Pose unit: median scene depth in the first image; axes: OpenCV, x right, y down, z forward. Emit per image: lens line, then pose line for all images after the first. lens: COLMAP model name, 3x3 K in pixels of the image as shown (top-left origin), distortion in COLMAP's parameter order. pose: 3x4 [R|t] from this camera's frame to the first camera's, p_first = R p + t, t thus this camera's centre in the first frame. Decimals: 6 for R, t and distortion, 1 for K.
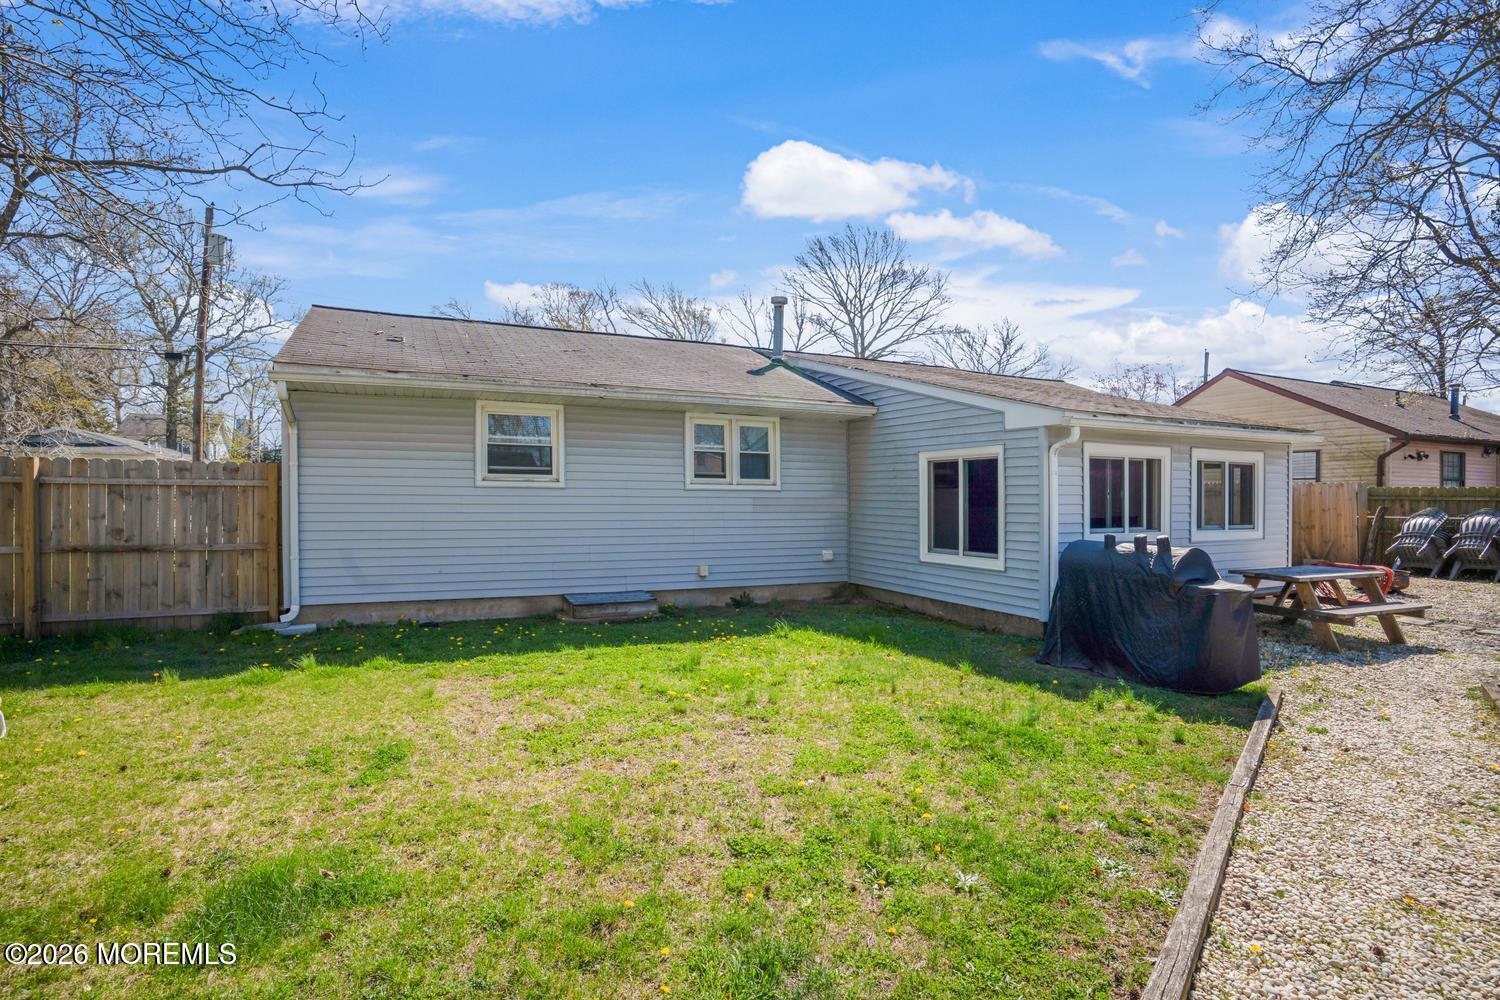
lens RADIAL K [[739.1, 0, 751.0], [0, 739.1, 499.5], [0, 0, 1]] dist [-0.059272, 0.013770]
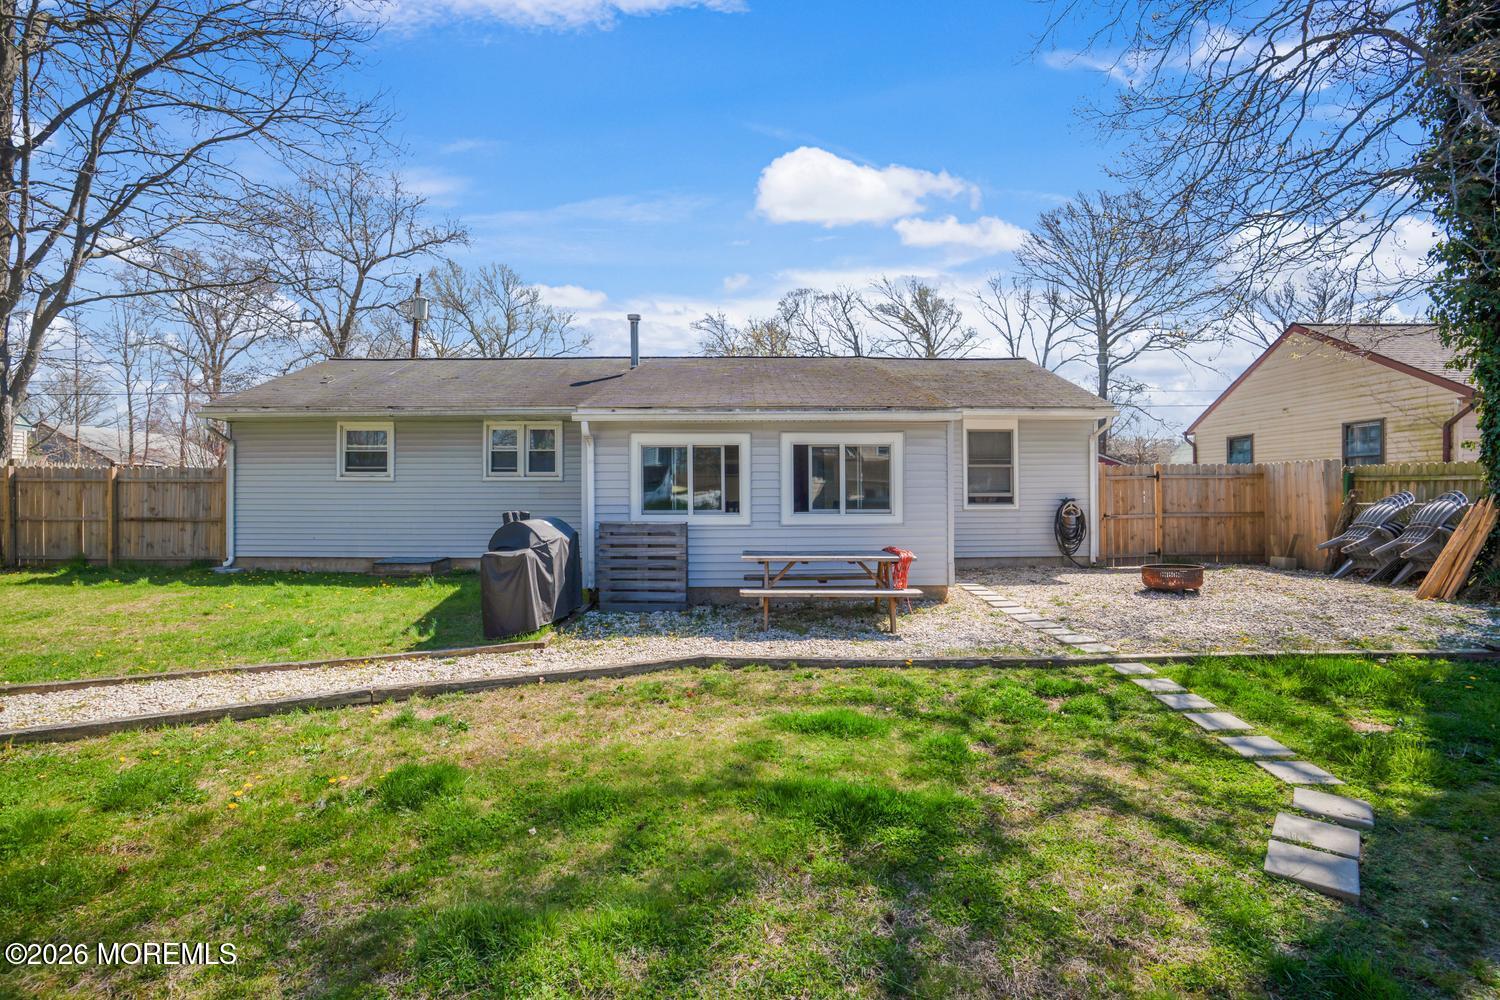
lens RADIAL K [[739.1, 0, 763.9], [0, 739.1, 490.0], [0, 0, 1]] dist [-0.059272, 0.013770]
pose [[0.905276, -0.008974, -0.424729, 1.012668], [0.007209, 0.999957, -0.005764, 0.015306], [0.424763, 0.002156, 0.905302, 0.048715]]
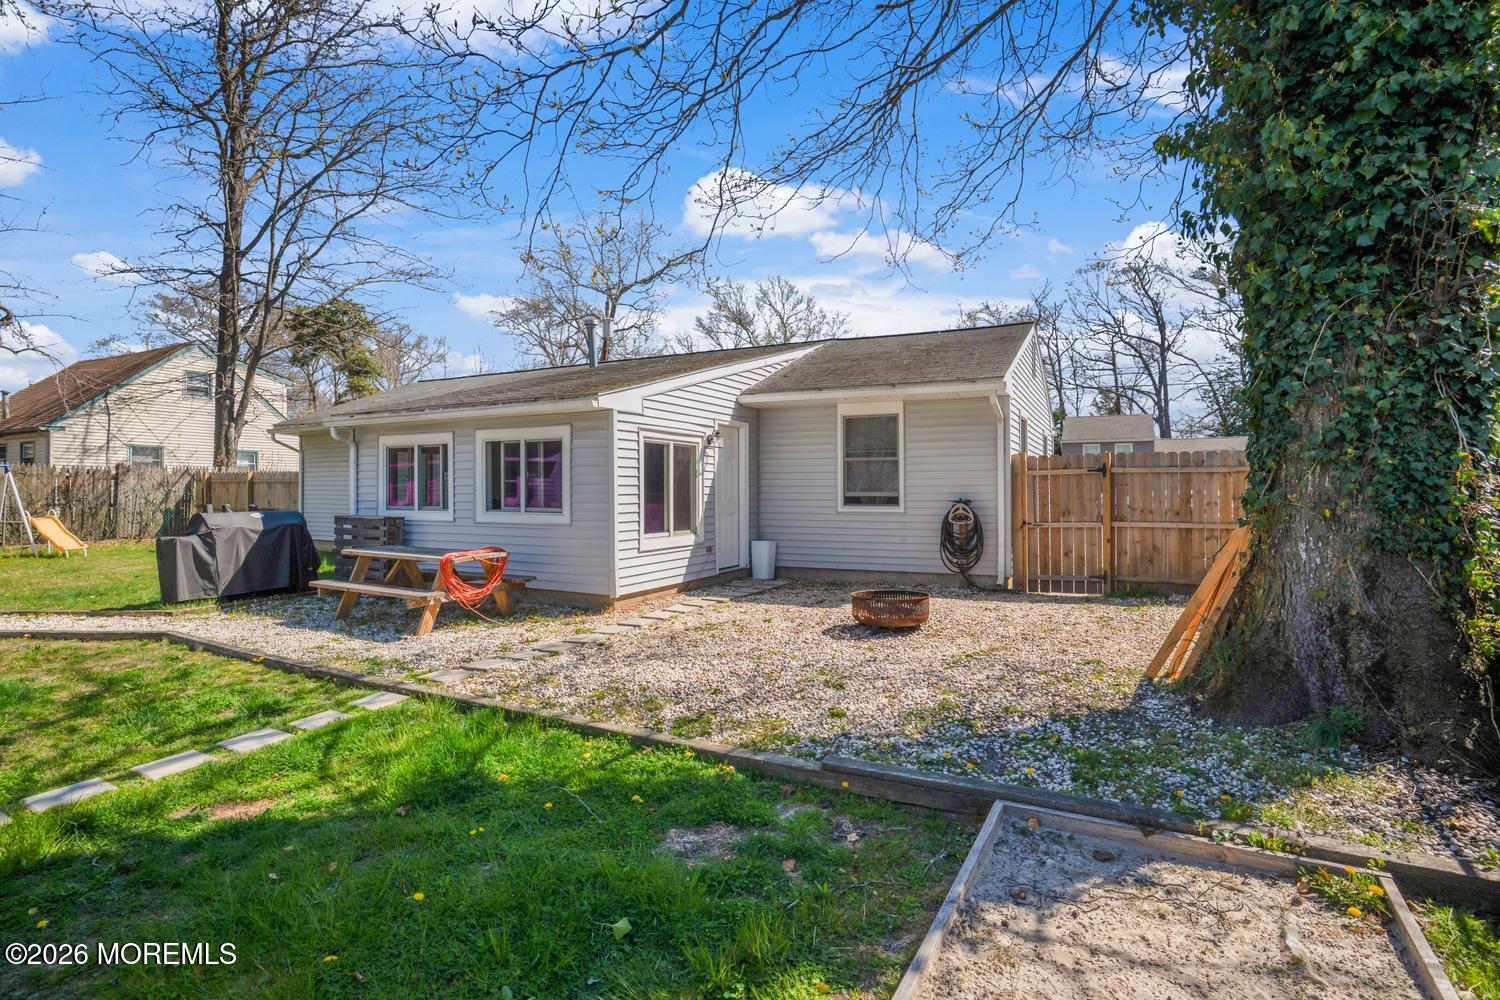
lens RADIAL K [[739.1, 0, 759.0], [0, 739.1, 489.2], [0, 0, 1]] dist [-0.059272, 0.013770]
pose [[0.589451, -0.008211, -0.807762, 1.651992], [0.002417, 0.999962, -0.008401, 0.021350], [0.807800, 0.002999, 0.589449, 0.704141]]
